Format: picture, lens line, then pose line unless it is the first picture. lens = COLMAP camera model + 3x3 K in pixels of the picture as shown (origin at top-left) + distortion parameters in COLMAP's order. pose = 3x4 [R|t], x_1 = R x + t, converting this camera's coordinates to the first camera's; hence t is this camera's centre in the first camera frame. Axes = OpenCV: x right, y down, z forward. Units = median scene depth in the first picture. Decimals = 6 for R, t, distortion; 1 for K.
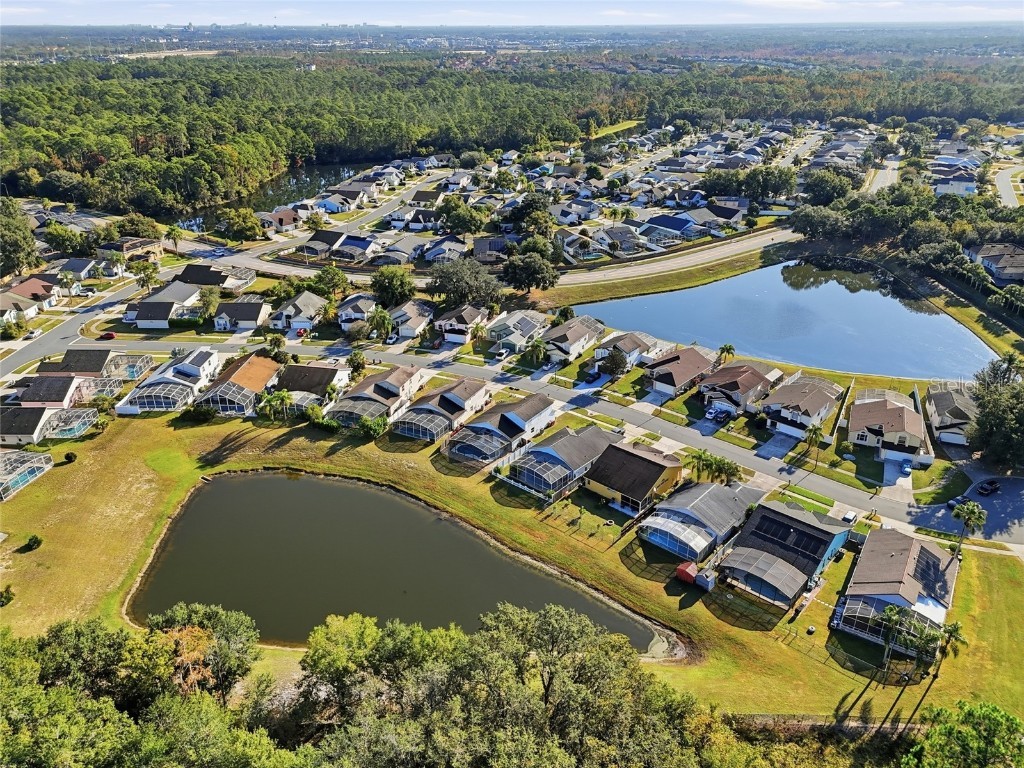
lens RADIAL K [[750.8, 0, 513.6], [0, 750.8, 382.1], [0, 0, 1]] dist [0.053857, -0.044082]
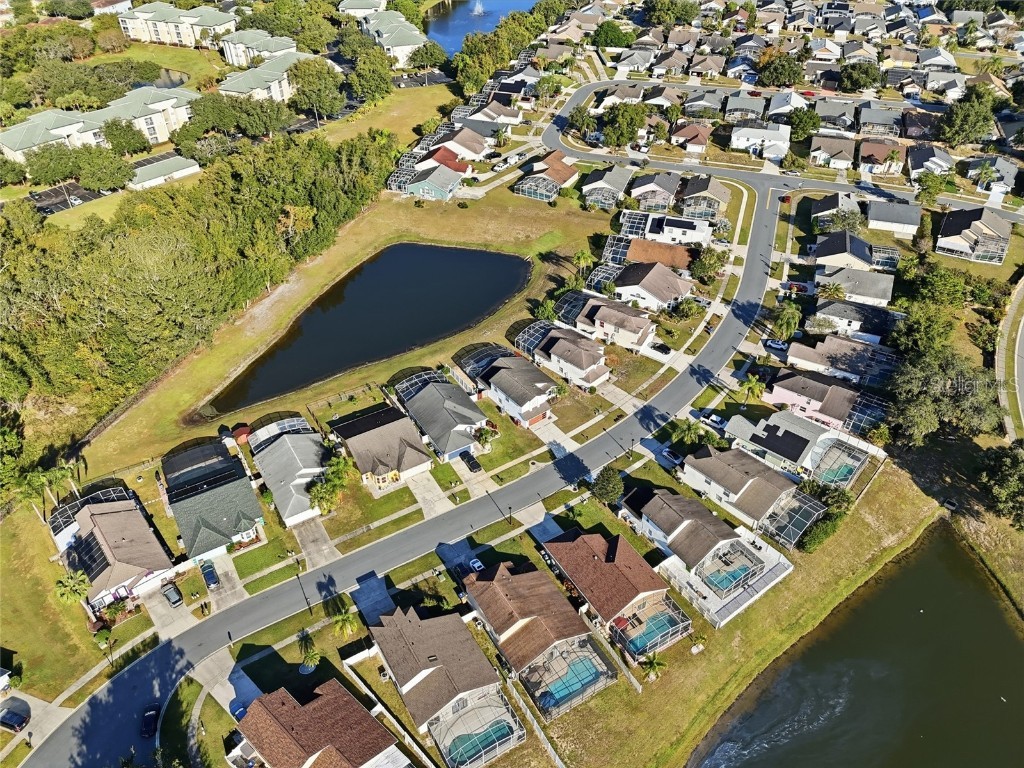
lens RADIAL K [[750.8, 0, 515.5], [0, 750.8, 381.3], [0, 0, 1]] dist [0.053857, -0.044082]
pose [[-0.292728, 0.593907, -0.749390, 0.623525], [-0.407496, 0.631505, 0.659658, -0.510424], [0.865019, 0.498474, 0.057156, 0.815317]]
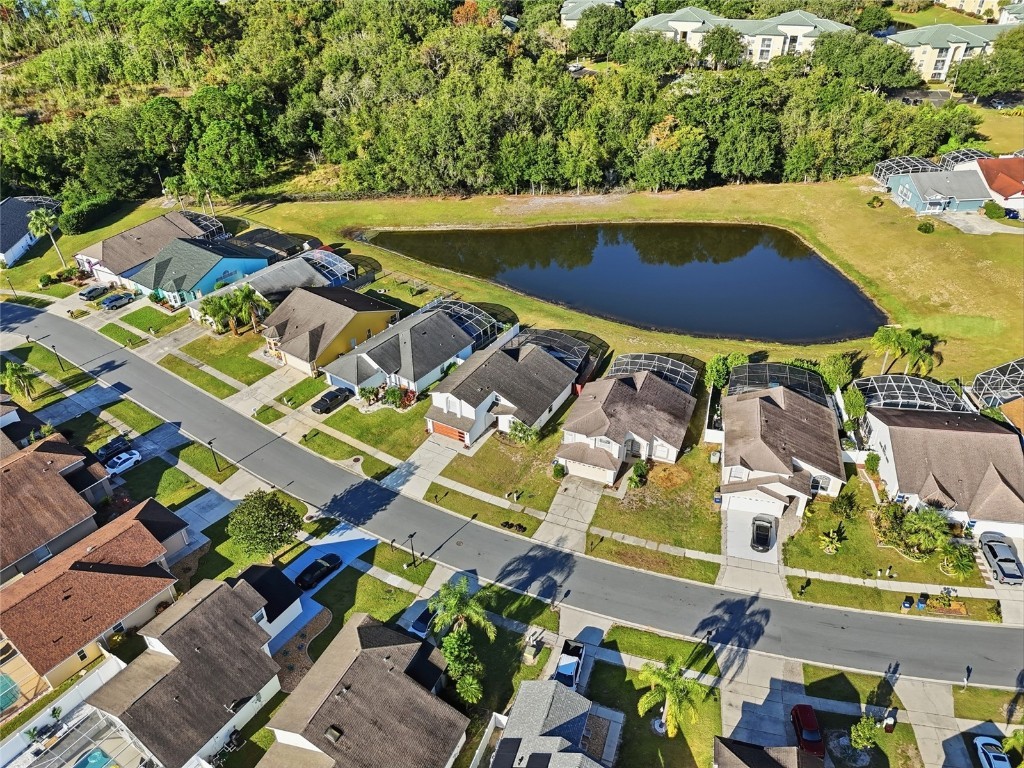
lens RADIAL K [[750.8, 0, 515.7], [0, 750.8, 385.0], [0, 0, 1]] dist [0.053857, -0.044082]
pose [[-0.995624, 0.068451, -0.063619, 0.020876], [-0.021397, 0.495711, 0.868224, -0.404219], [0.090968, 0.865786, -0.492077, 1.121131]]
